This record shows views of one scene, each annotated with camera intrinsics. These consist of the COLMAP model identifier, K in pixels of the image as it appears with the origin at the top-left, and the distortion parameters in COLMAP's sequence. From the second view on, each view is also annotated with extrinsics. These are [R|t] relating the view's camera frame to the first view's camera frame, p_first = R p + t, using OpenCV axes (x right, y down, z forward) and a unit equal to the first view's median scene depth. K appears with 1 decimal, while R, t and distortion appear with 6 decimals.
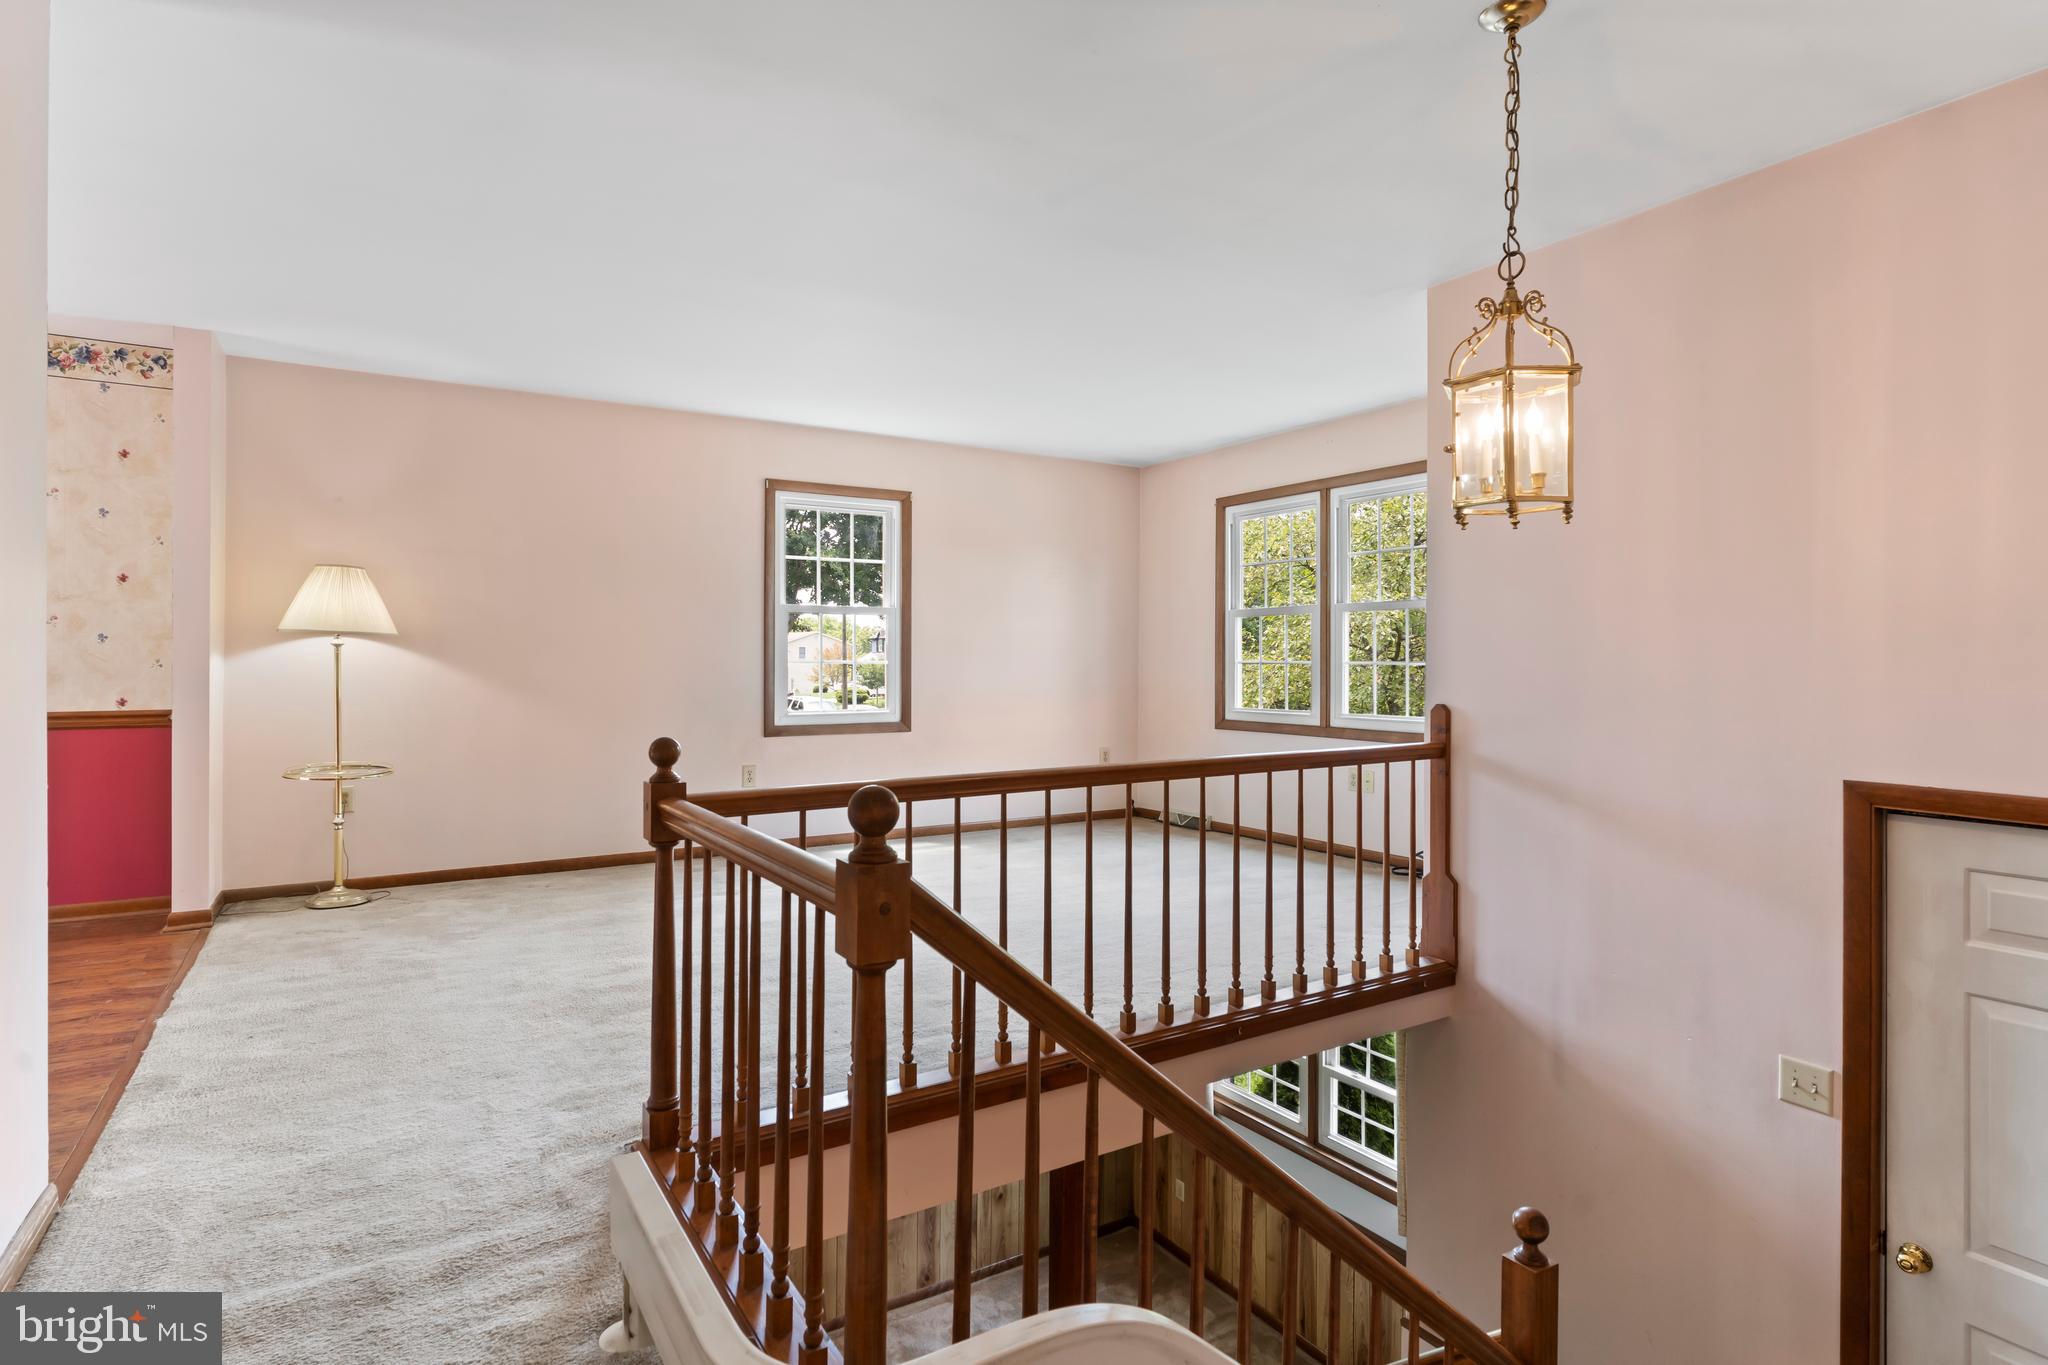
lens RADIAL K [[1063.7, 0, 1056.2], [0, 1063.7, 651.7], [0, 0, 1]] dist [-0.008978, 0.003338]
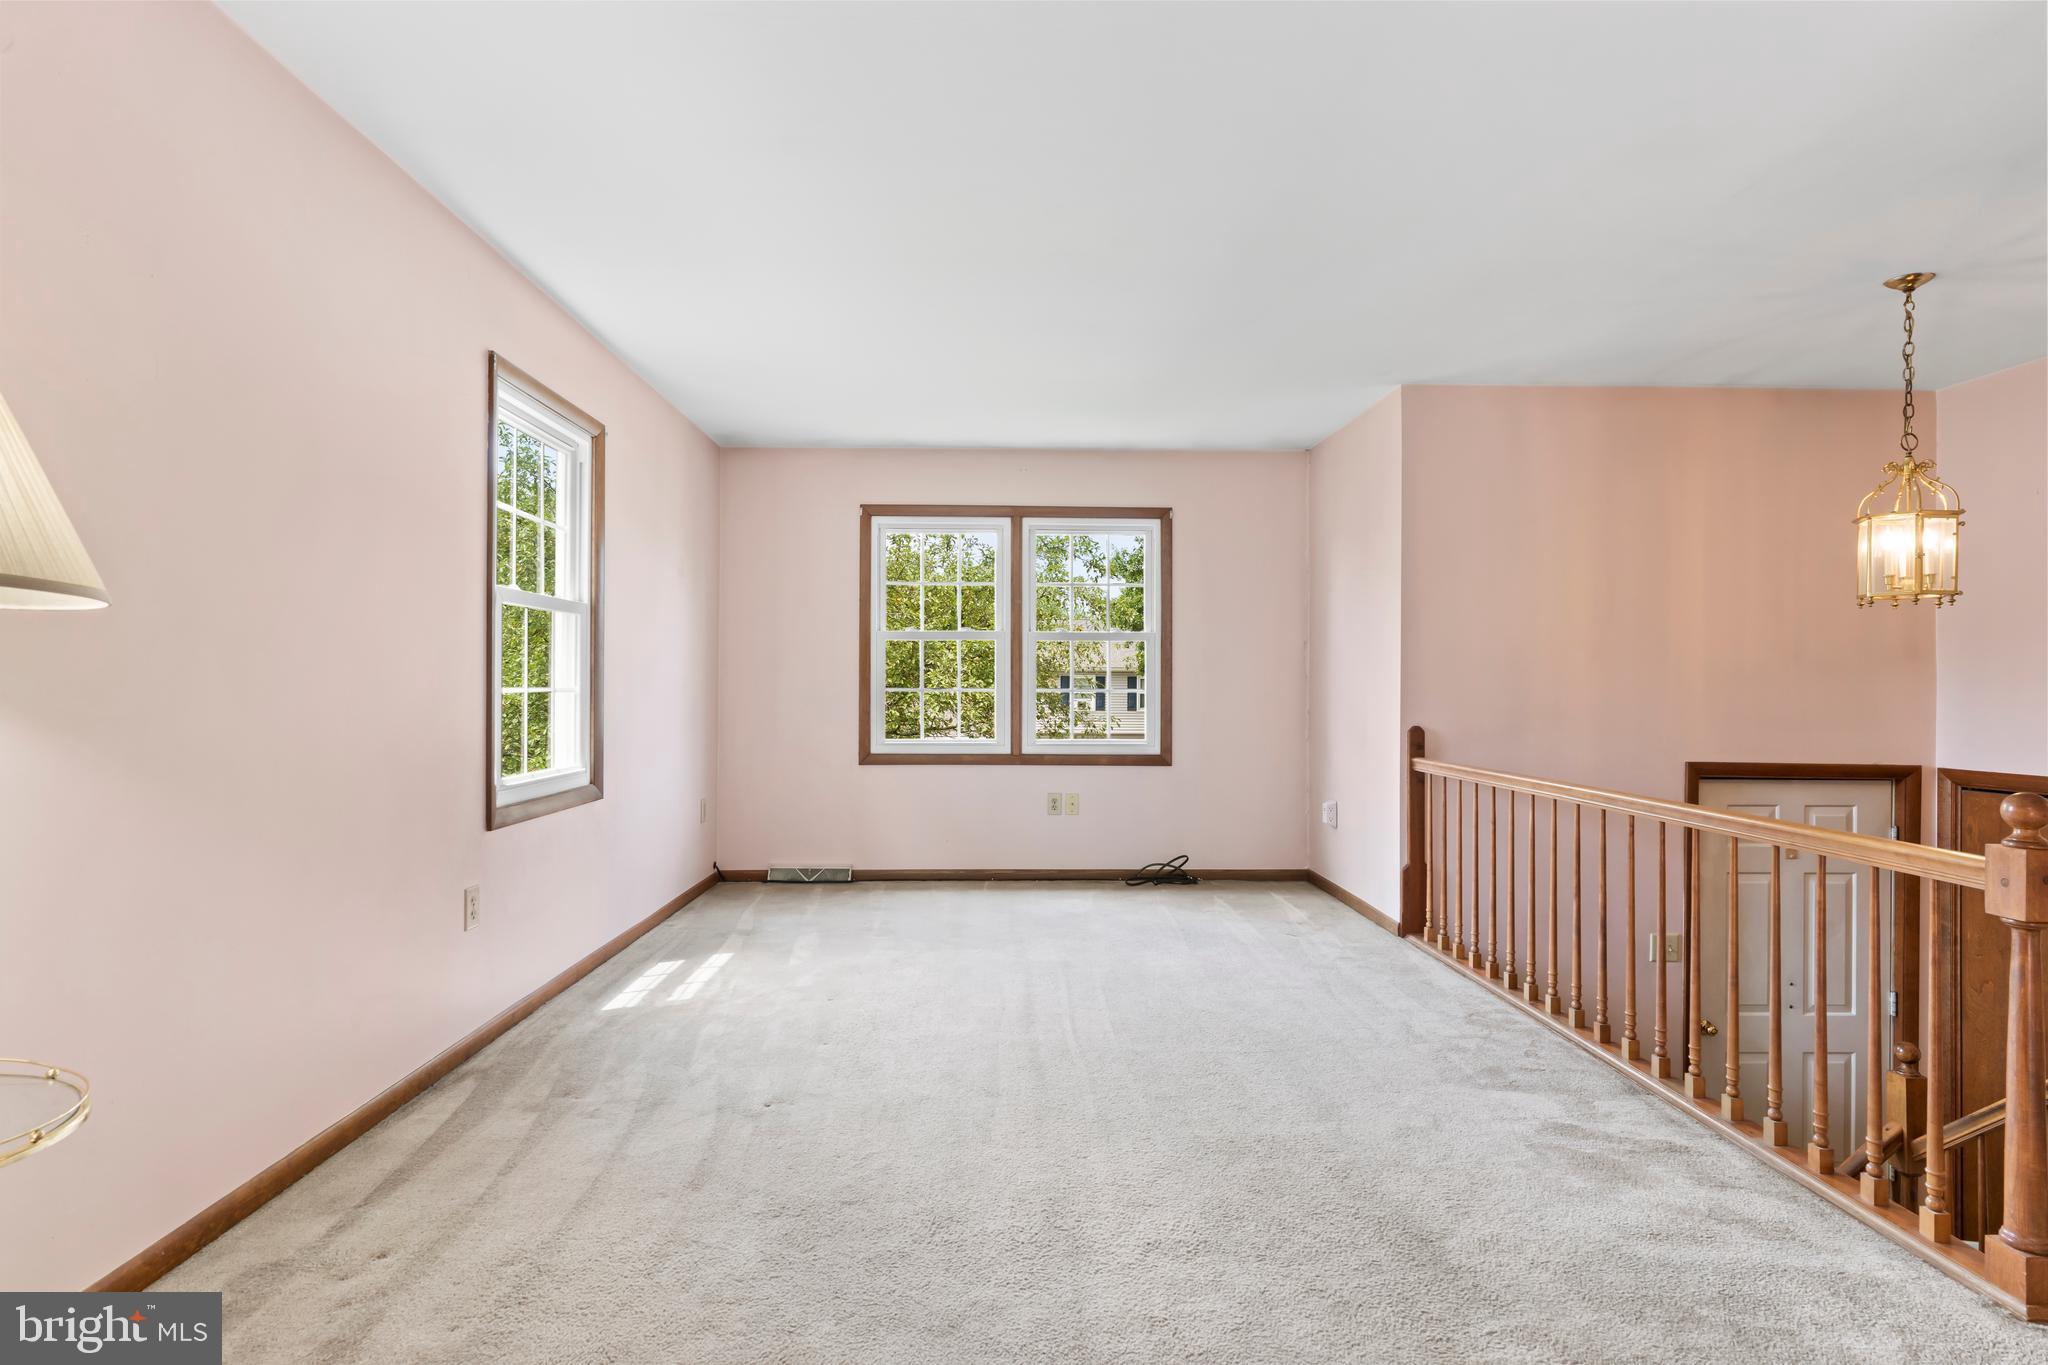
lens RADIAL K [[1063.7, 0, 1025.5], [0, 1063.7, 696.6], [0, 0, 1]] dist [-0.008978, 0.003338]
pose [[0.531171, 0.012372, 0.847175, -1.199563], [-0.019058, 0.999815, -0.002651, 0.037508], [-0.847050, -0.014738, 0.531308, 0.938497]]
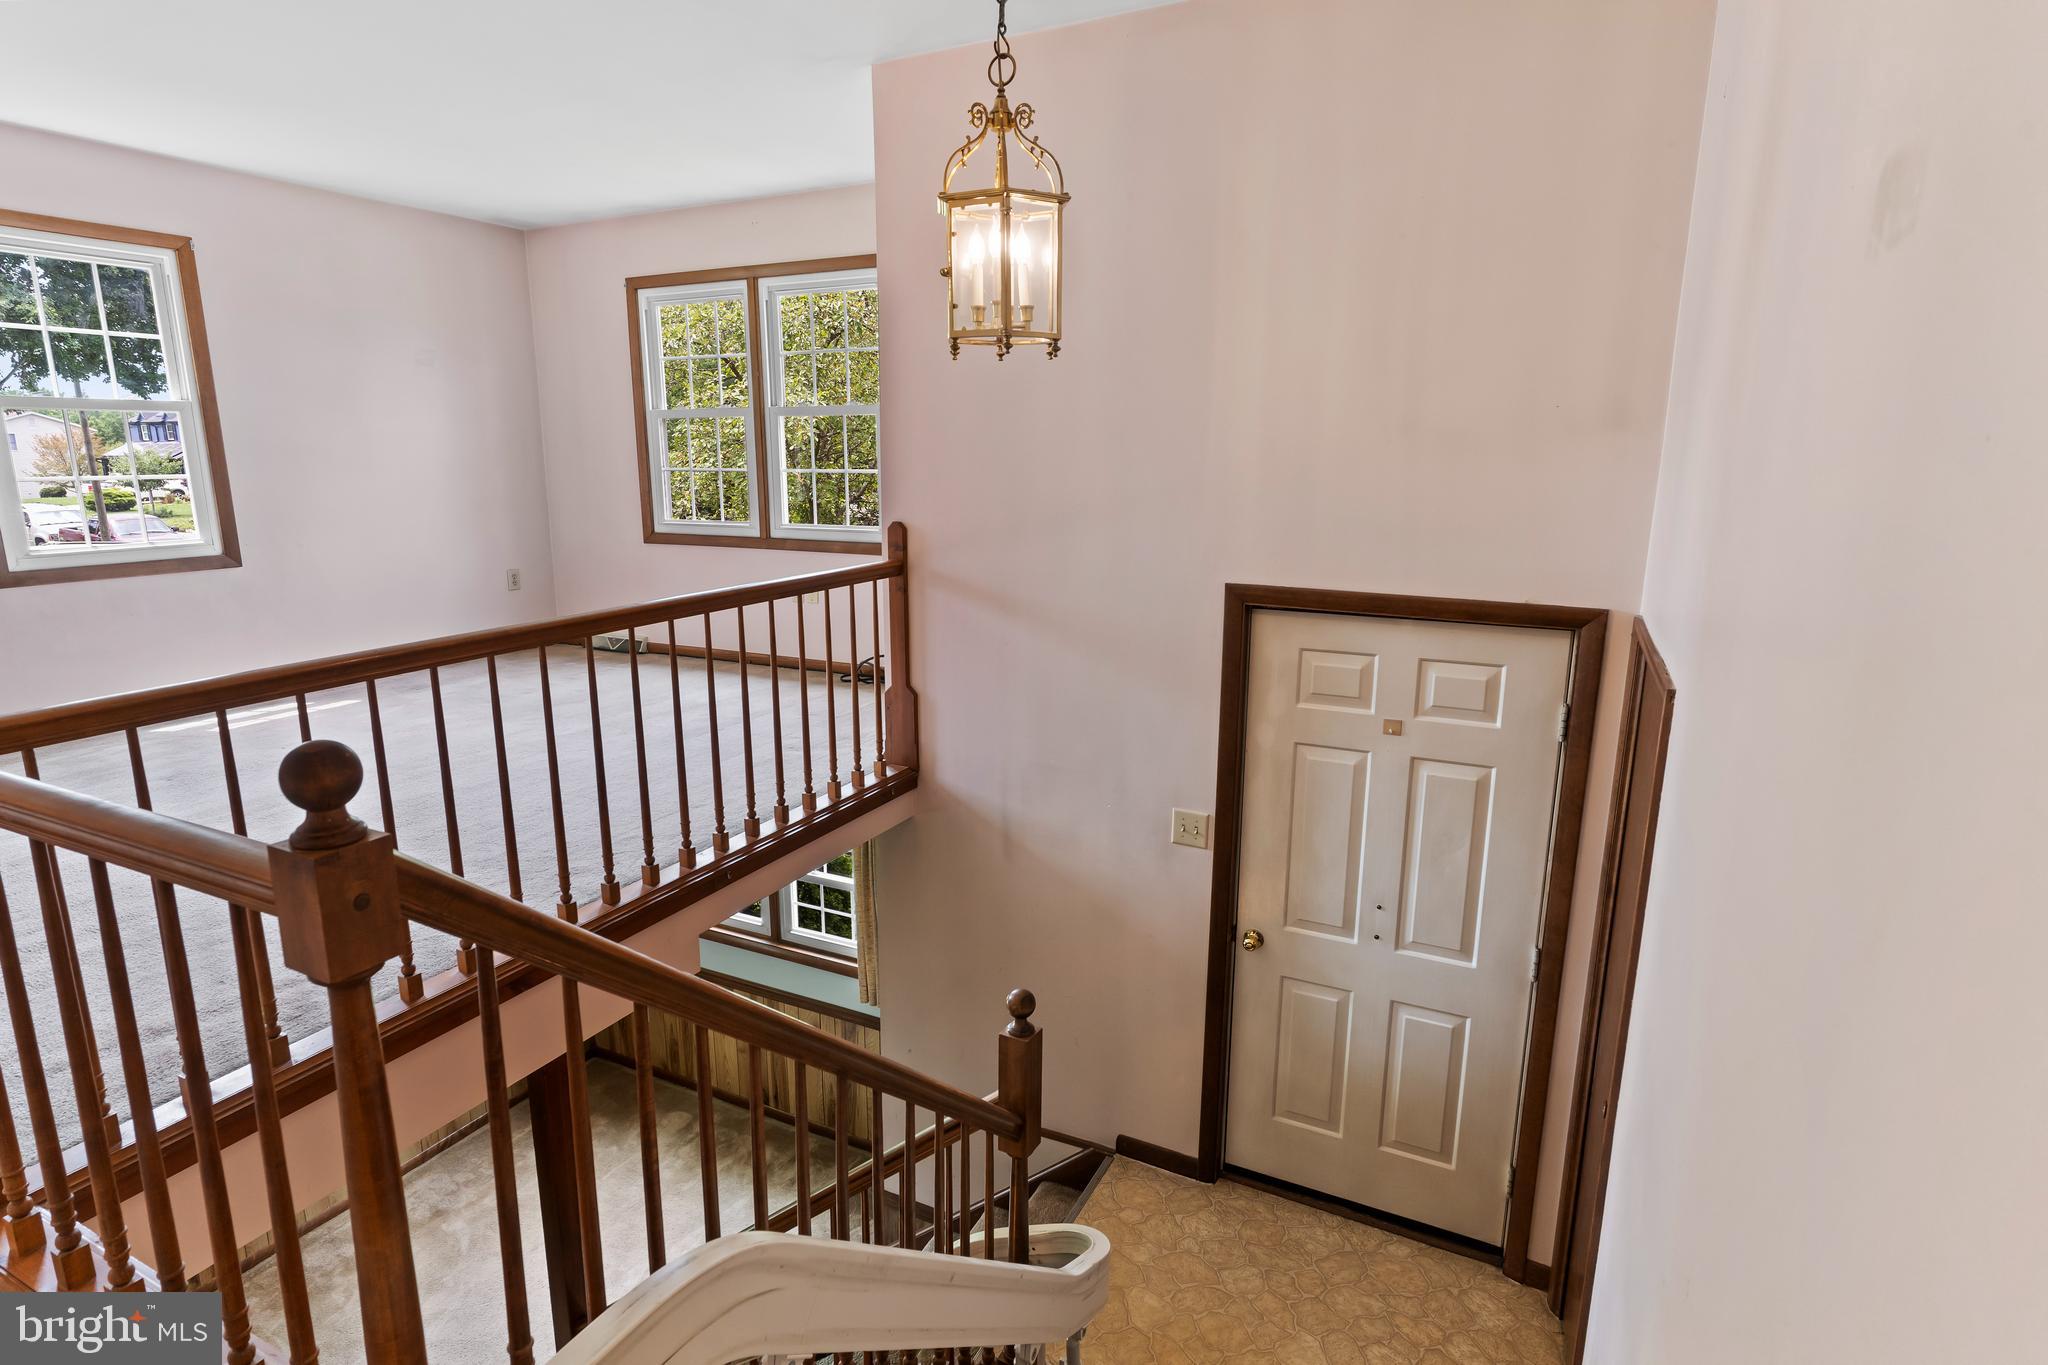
lens RADIAL K [[1063.7, 0, 1042.8], [0, 1063.7, 680.7], [0, 0, 1]] dist [-0.008978, 0.003338]
pose [[0.863185, -0.103165, 0.494236, -0.041837], [-0.008208, 0.975905, 0.218043, -0.031546], [-0.504821, -0.192268, 0.841539, 0.068242]]
